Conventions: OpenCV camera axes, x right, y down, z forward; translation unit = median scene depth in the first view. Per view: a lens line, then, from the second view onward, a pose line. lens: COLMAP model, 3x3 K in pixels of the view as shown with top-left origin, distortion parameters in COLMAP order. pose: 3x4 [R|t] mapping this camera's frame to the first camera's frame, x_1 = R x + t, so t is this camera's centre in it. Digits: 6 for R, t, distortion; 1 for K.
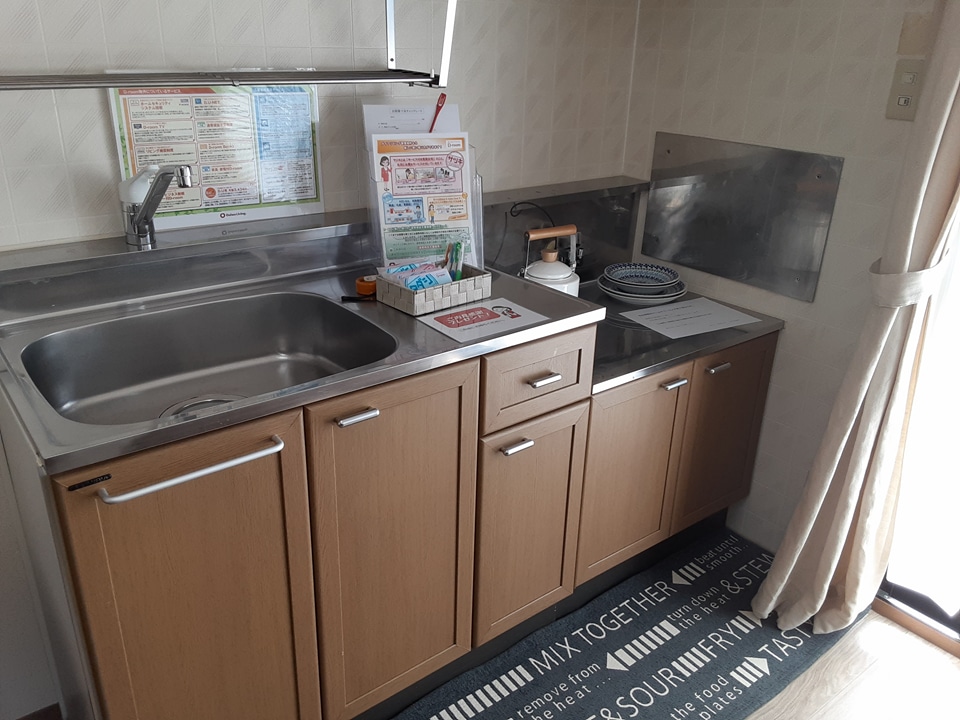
lens RADIAL K [[769.3, 0, 479.1], [0, 769.3, 357.5], [0, 0, 1]] dist [0.130643, -0.196329]
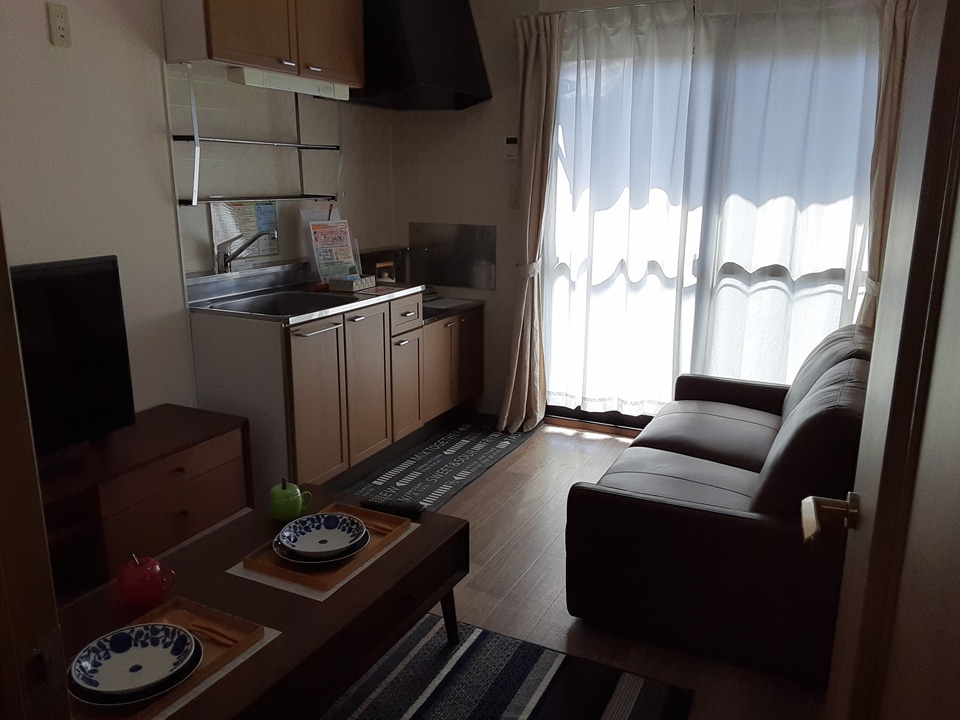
lens RADIAL K [[766.4, 0, 473.7], [0, 766.4, 367.7], [0, 0, 1]] dist [0.134520, -0.194540]
pose [[0.900357, -0.127841, 0.415950, -0.647034], [0.188900, 0.975935, -0.108939, 0.423905], [-0.392013, 0.176657, 0.902839, -1.042494]]
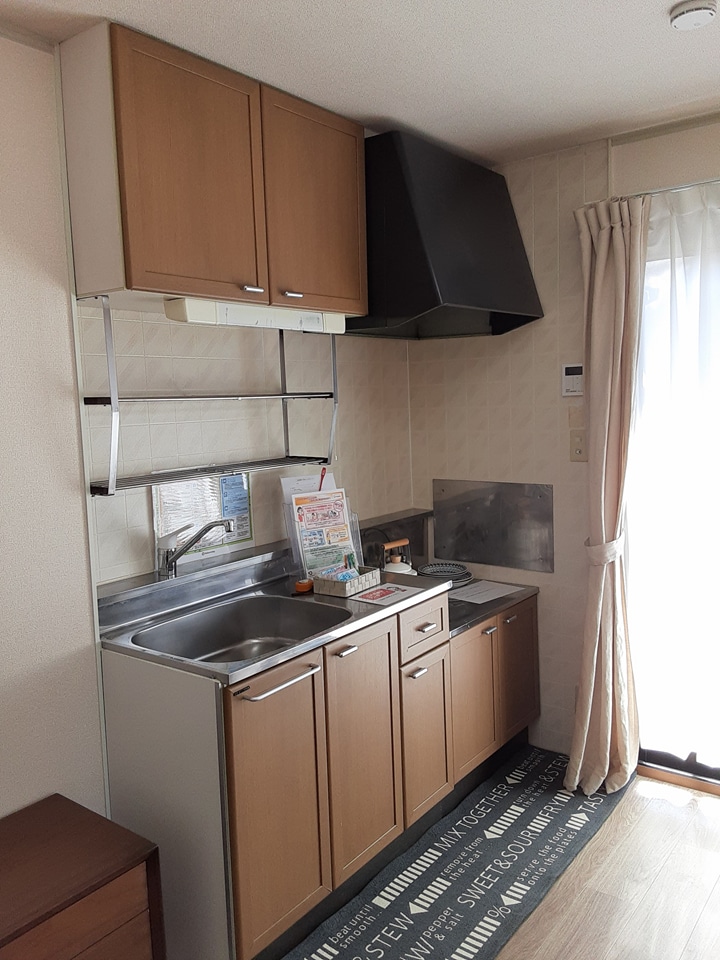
lens RADIAL K [[769.3, 0, 357.4], [0, 769.3, 475.0], [0, 0, 1]] dist [0.130643, -0.196329]
pose [[0.965475, -0.087222, 0.245458, -0.371748], [0.156161, 0.947986, -0.277374, 0.132872], [-0.208498, 0.306129, 0.928878, -0.501250]]
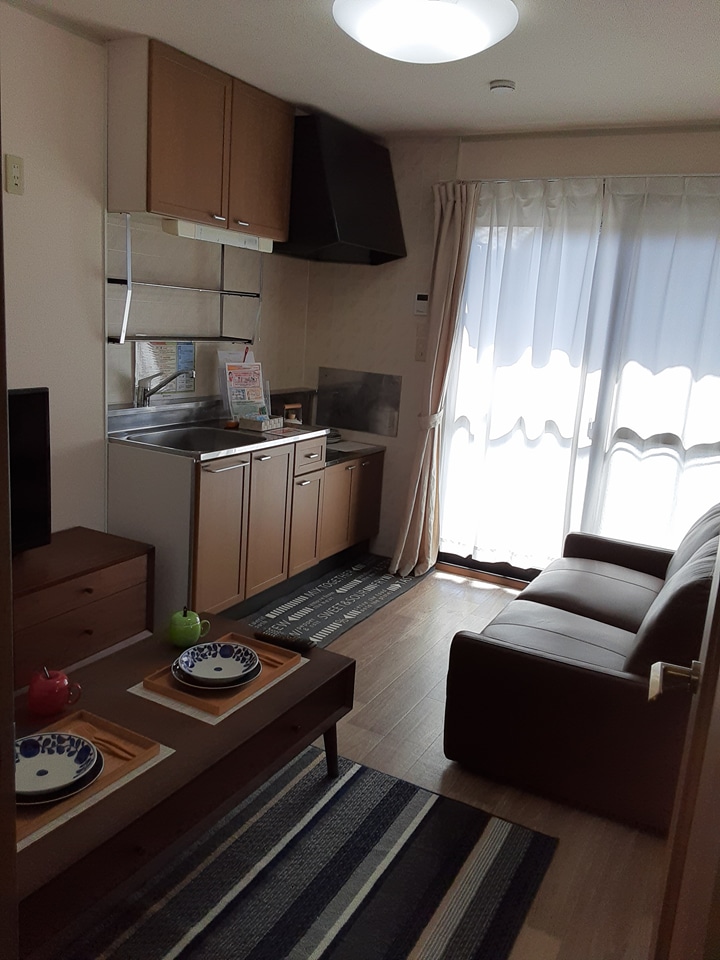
lens RADIAL K [[769.3, 0, 357.4], [0, 769.3, 475.0], [0, 0, 1]] dist [0.130643, -0.196329]
pose [[0.914547, -0.047907, 0.401633, -0.684703], [0.116323, 0.982164, -0.147724, 0.413366], [-0.387393, 0.181820, 0.903808, -1.134771]]
